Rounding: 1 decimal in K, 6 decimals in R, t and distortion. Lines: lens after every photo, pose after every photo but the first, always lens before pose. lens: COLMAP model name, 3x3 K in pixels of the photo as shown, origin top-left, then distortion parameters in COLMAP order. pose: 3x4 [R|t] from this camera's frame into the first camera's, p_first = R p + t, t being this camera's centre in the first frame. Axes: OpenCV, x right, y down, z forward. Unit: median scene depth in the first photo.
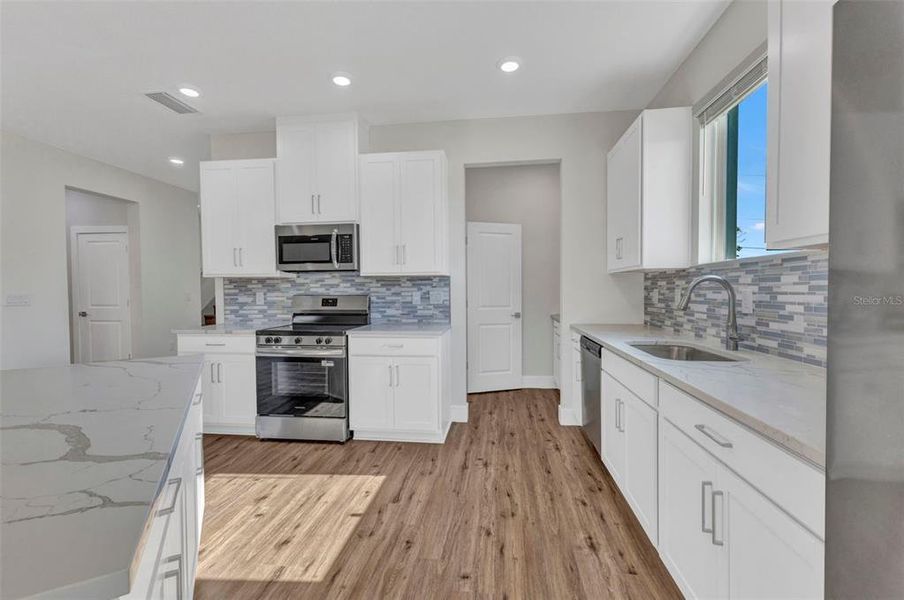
lens RADIAL K [[388.9, 0, 452.0], [0, 388.9, 300.0], [0, 0, 1]] dist [0.008052, -0.000224]
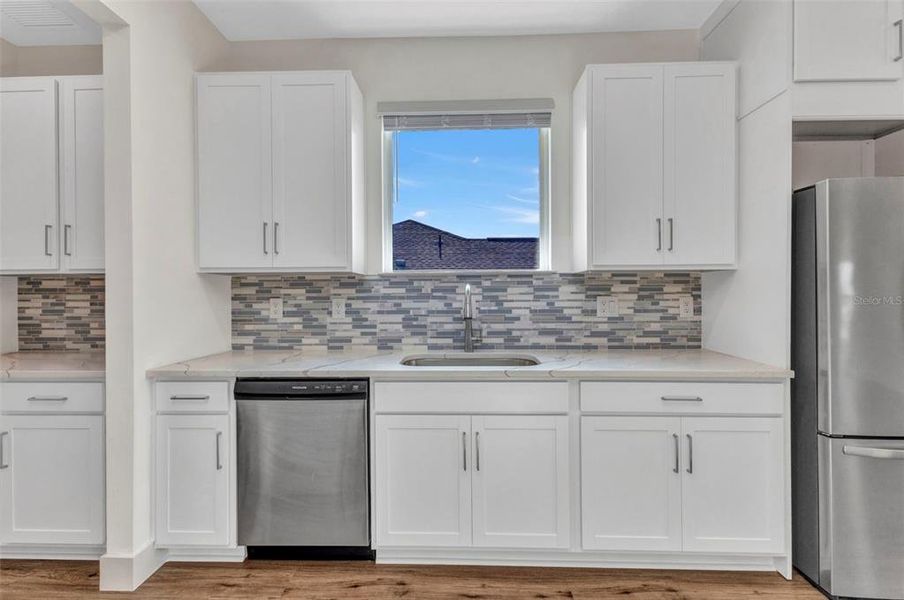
lens RADIAL K [[388.9, 0, 452.0], [0, 388.9, 300.0], [0, 0, 1]] dist [0.008052, -0.000224]
pose [[-0.091981, -0.000809, 0.995760, -0.253597], [0.032716, 0.999457, 0.003834, -0.017827], [-0.995223, 0.032930, -0.091905, 0.736694]]
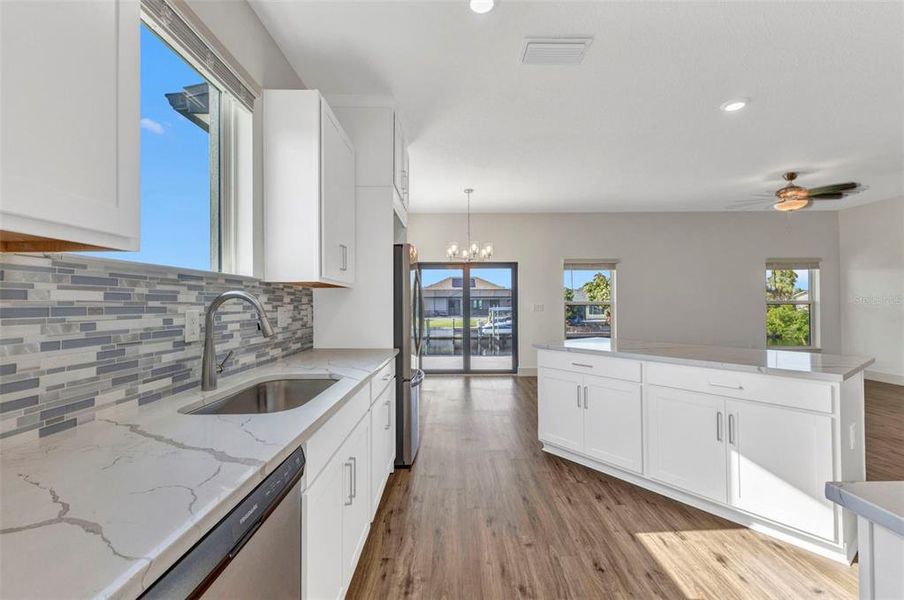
lens RADIAL K [[391.1, 0, 452.0], [0, 391.1, 300.0], [0, 0, 1]] dist [0.009320, -0.000331]
pose [[-0.992126, 0.014324, -0.124422, 0.219483], [0.012190, 0.999766, 0.017896, -0.034821], [0.124649, 0.016238, -0.992068, 1.163261]]
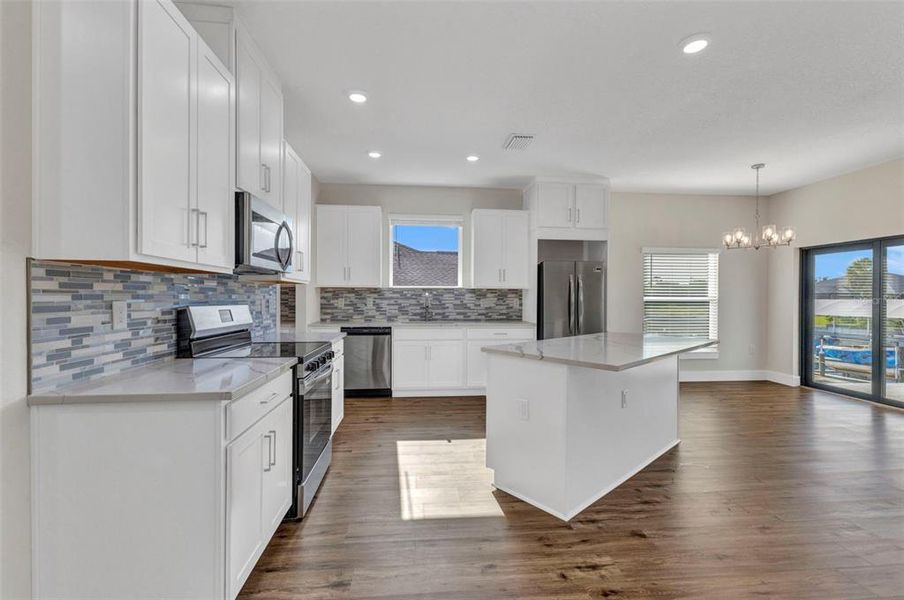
lens RADIAL K [[391.1, 0, 452.0], [0, 391.1, 300.0], [0, 0, 1]] dist [0.009320, -0.000331]
pose [[-0.218387, 0.000779, 0.975862, -1.240882], [0.023866, 0.999705, 0.004543, -0.017547], [-0.975570, 0.024282, -0.218341, 0.908114]]
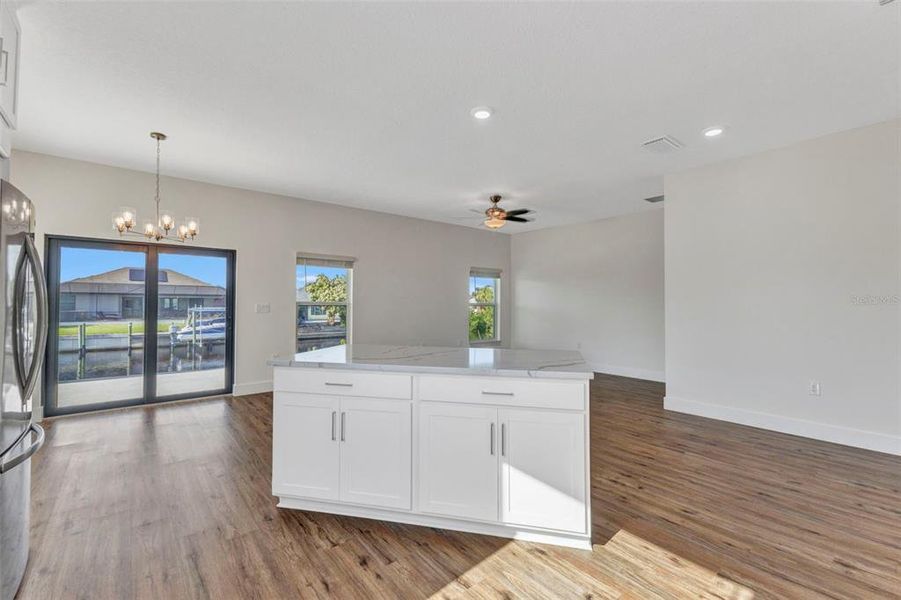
lens RADIAL K [[390.9, 0, 455.7], [0, 390.9, 297.6], [0, 0, 1]] dist [0.007840, -0.000747]
pose [[-0.683638, -0.003676, -0.729812, 0.173355], [-0.015817, 0.999827, 0.009781, -0.028413], [0.729650, 0.018230, -0.683578, 0.919365]]
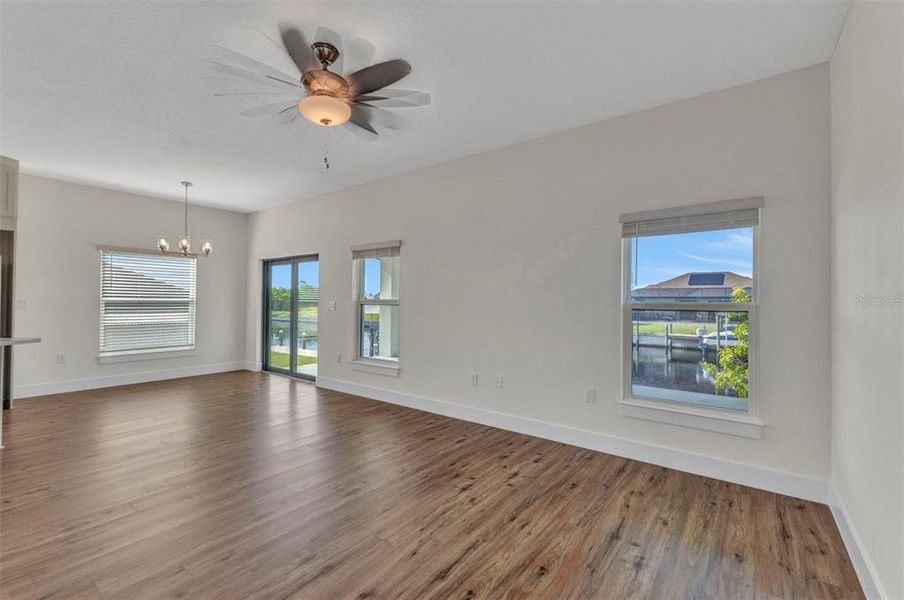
lens RADIAL K [[392.2, 0, 457.2], [0, 392.2, 297.6], [0, 0, 1]] dist [0.007840, -0.000747]
pose [[-0.868510, 0.006154, 0.495633, -1.881592], [0.009828, 0.999940, 0.004806, 0.006347], [-0.495574, 0.009045, -0.868519, 0.362178]]
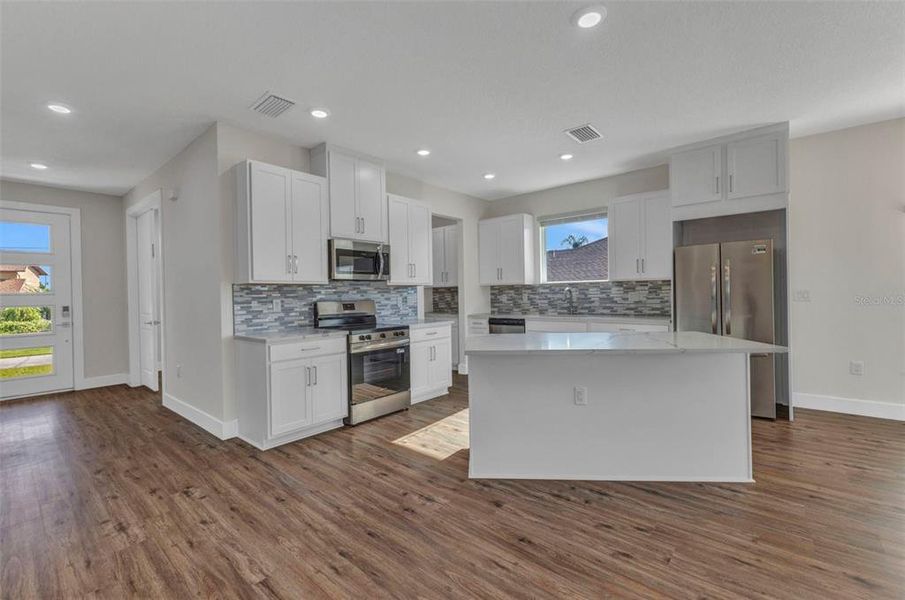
lens RADIAL K [[392.2, 0, 452.2], [0, 392.2, 294.9], [0, 0, 1]] dist [0.008325, -0.000106]
pose [[0.550626, -0.003874, 0.834743, -1.330131], [0.035941, 0.999172, -0.019071, 0.004537], [-0.833978, 0.040503, 0.550310, 0.108088]]
